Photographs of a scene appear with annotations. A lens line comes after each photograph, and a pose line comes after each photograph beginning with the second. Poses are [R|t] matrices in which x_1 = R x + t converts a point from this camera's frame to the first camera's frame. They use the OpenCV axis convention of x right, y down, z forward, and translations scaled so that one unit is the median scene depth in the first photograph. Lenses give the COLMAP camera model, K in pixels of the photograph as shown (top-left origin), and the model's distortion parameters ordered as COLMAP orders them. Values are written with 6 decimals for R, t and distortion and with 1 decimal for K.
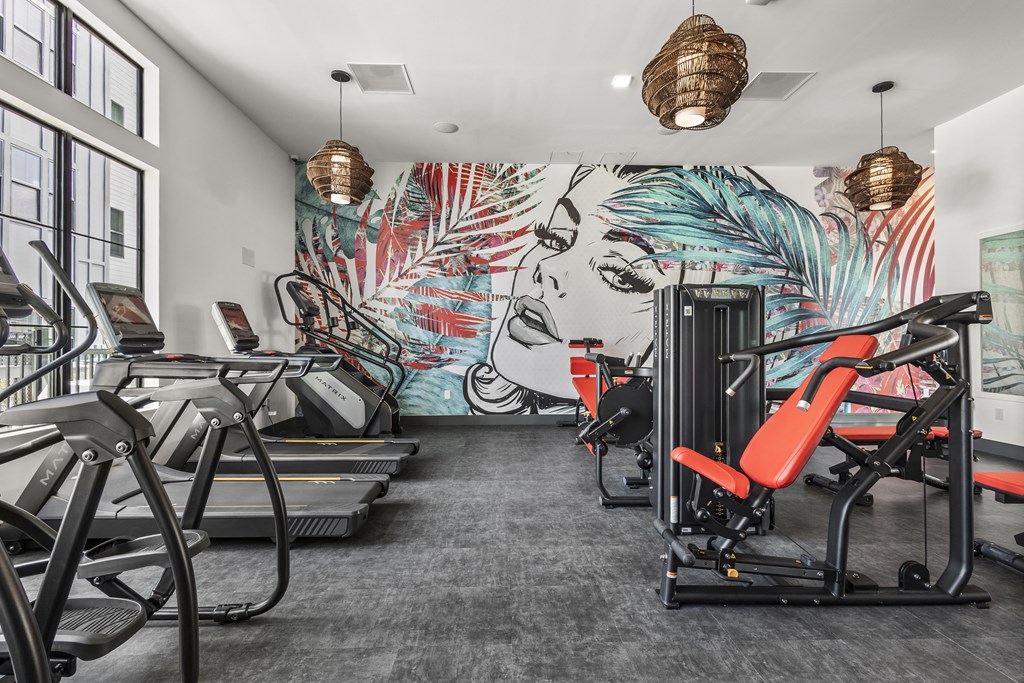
lens RADIAL K [[477.3, 0, 512.3], [0, 477.3, 343.8], [0, 0, 1]] dist [0.004344, 0.000459]
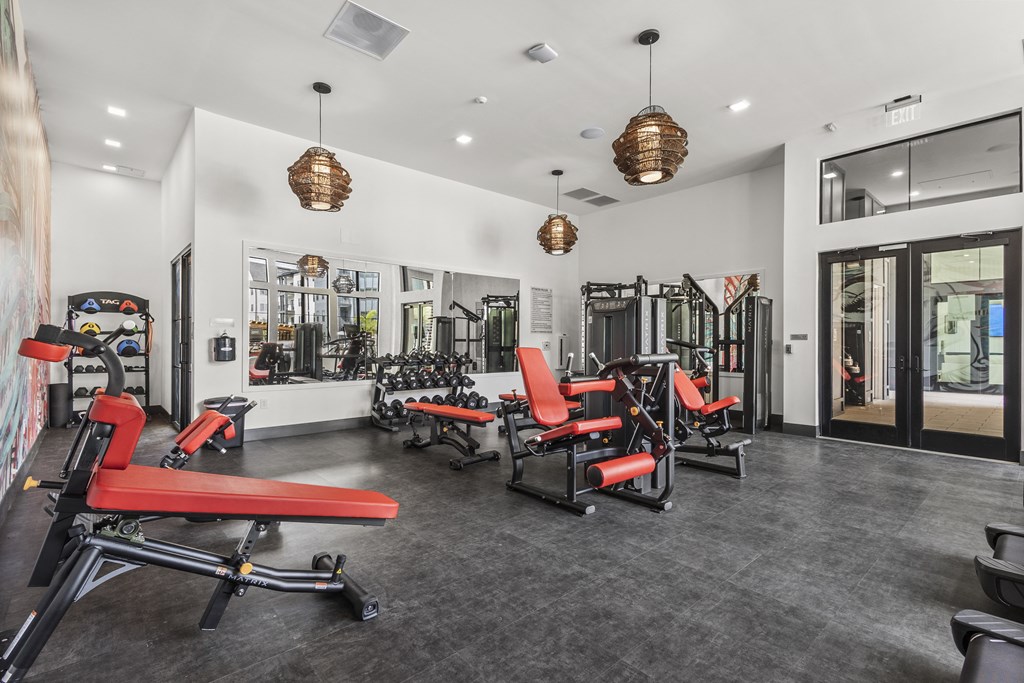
lens RADIAL K [[477.3, 0, 512.5], [0, 477.3, 342.3], [0, 0, 1]] dist [0.004344, 0.000459]
pose [[-0.647252, -0.002274, 0.762273, -0.415471], [-0.005202, 0.999985, -0.001434, 0.007450], [-0.762258, -0.004894, -0.647255, 2.267579]]
